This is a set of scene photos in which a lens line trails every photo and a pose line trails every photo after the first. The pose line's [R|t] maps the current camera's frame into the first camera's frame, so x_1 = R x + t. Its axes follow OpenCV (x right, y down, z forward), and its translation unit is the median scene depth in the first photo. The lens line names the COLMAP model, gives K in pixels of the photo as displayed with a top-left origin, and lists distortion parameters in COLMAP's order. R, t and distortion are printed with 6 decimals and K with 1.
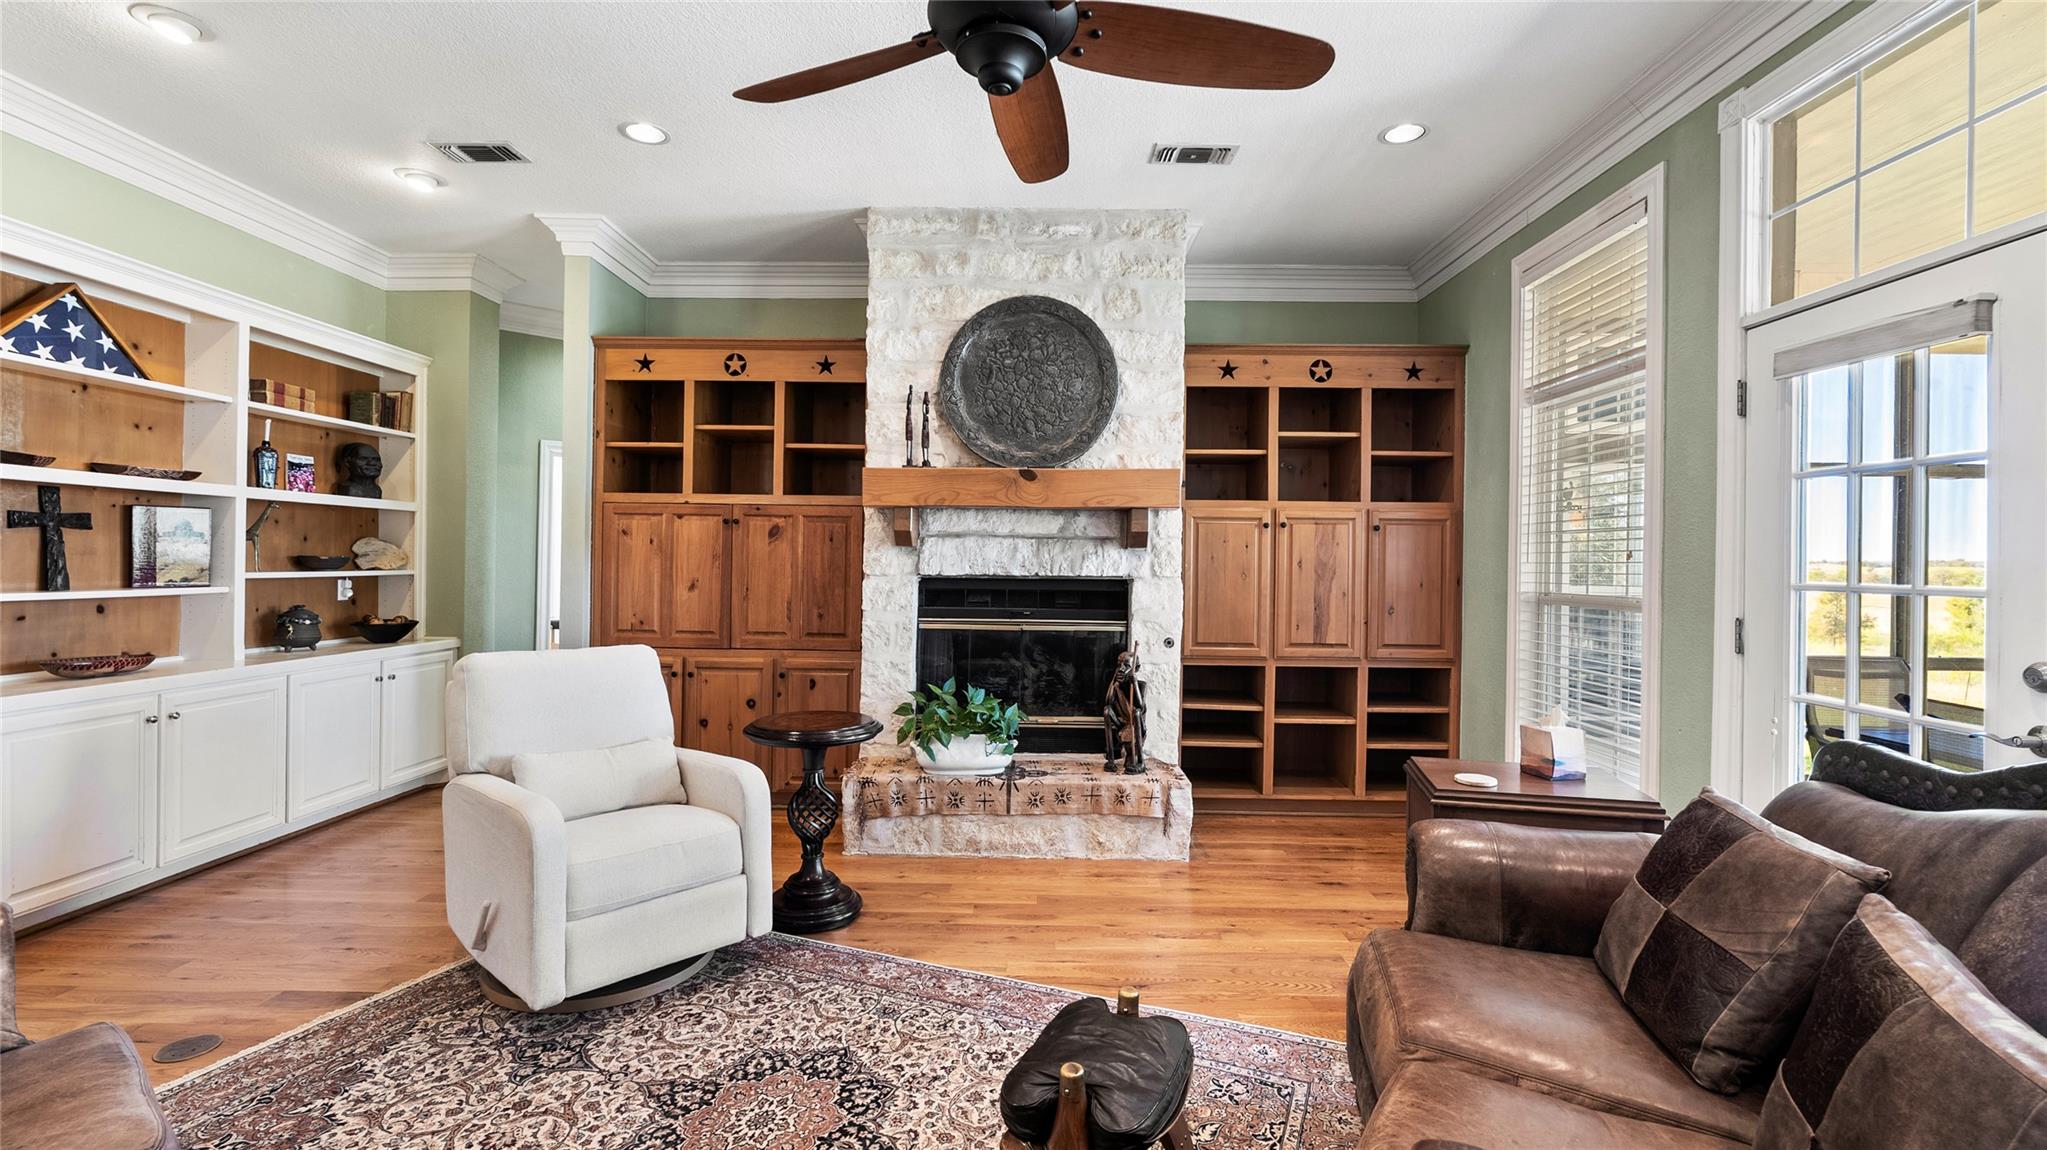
lens RADIAL K [[917.3, 0, 1018.6], [0, 917.3, 576.0], [0, 0, 1]] dist [-0.003253, -0.000352]
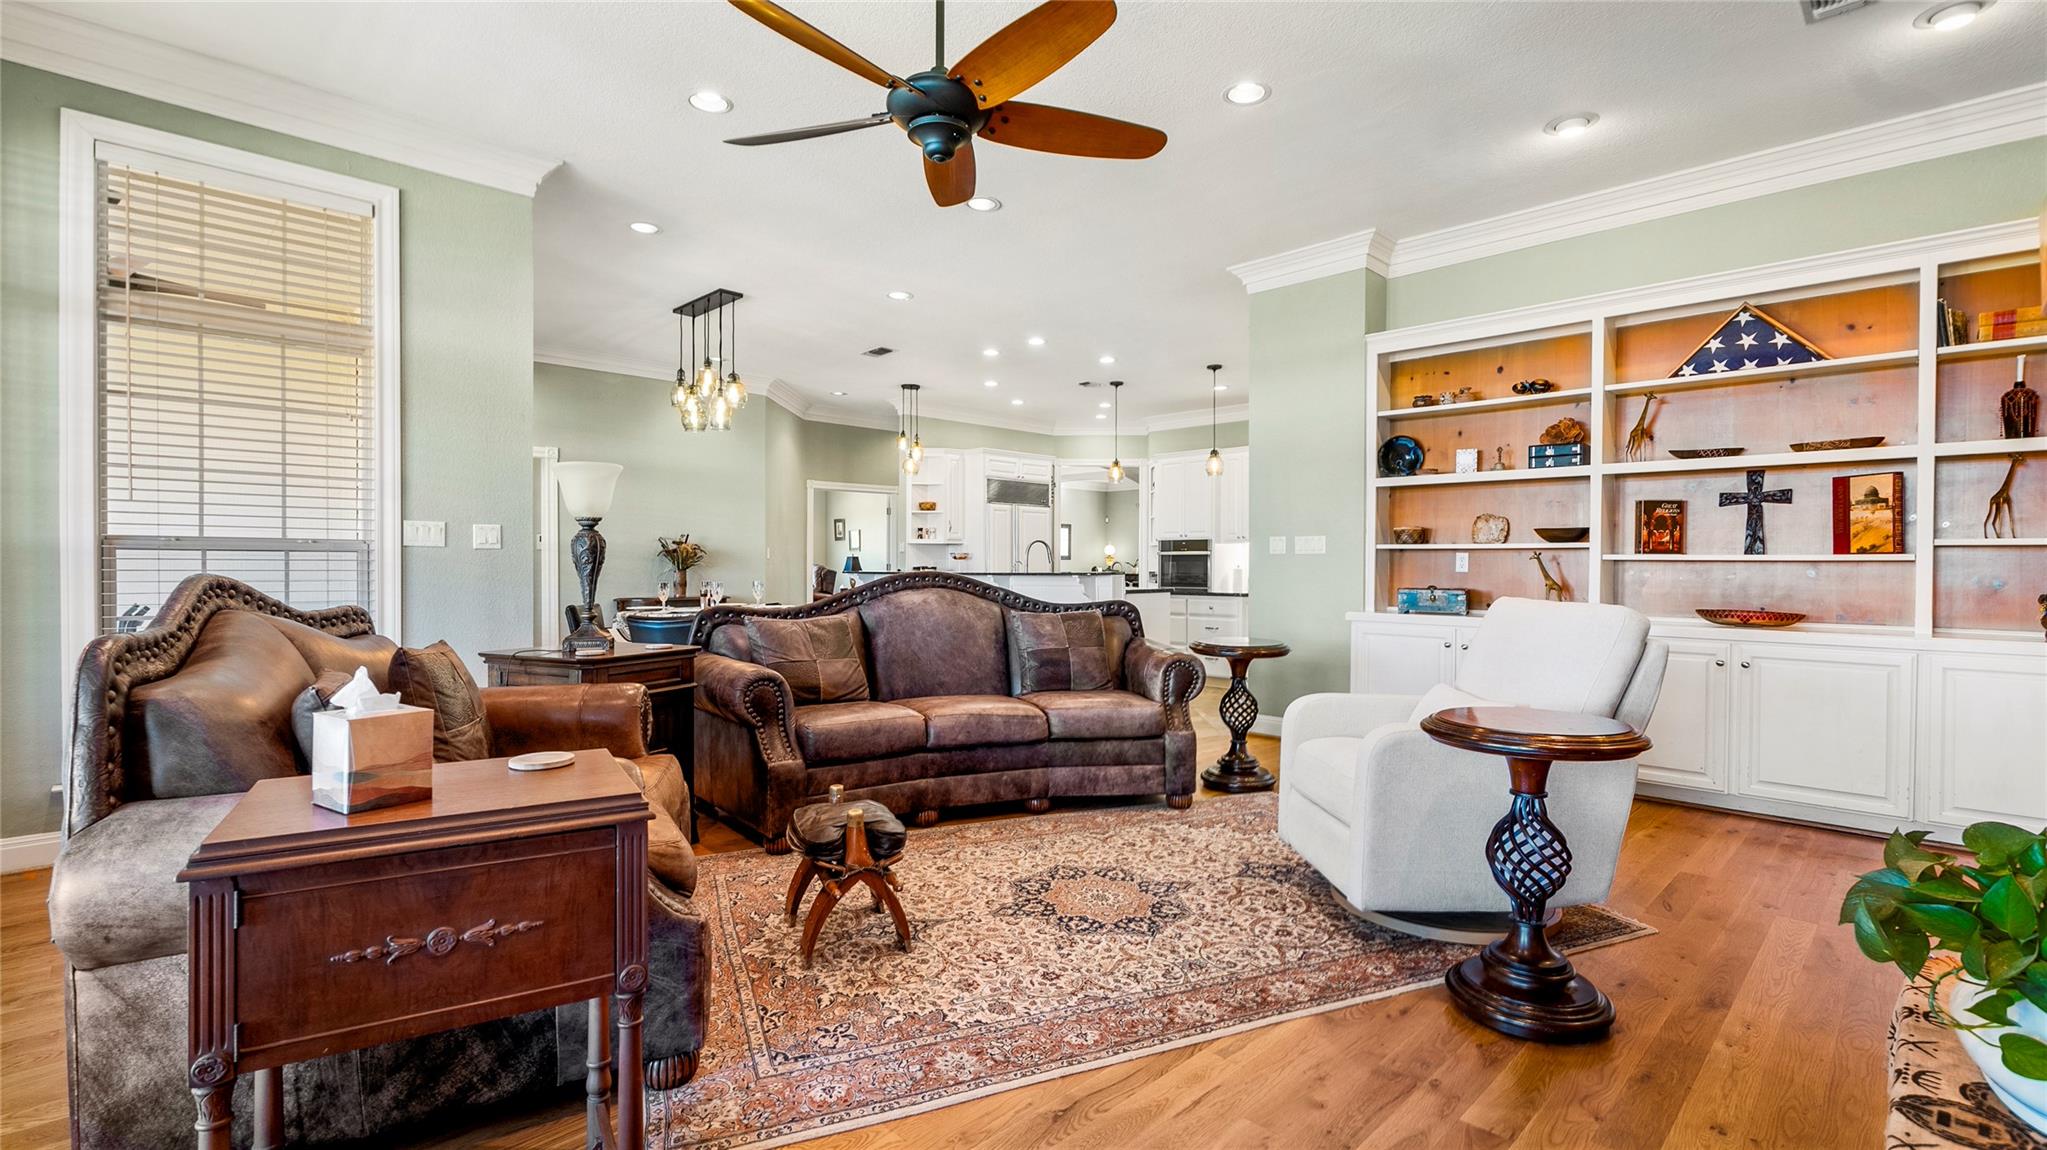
lens RADIAL K [[917.3, 0, 1022.8], [0, 917.3, 564.7], [0, 0, 1]] dist [-0.003253, -0.000352]
pose [[-0.698290, -0.016109, -0.715634, 0.665303], [-0.028478, 0.999580, 0.005287, 0.066196], [0.715249, 0.024072, -0.698455, 1.539230]]
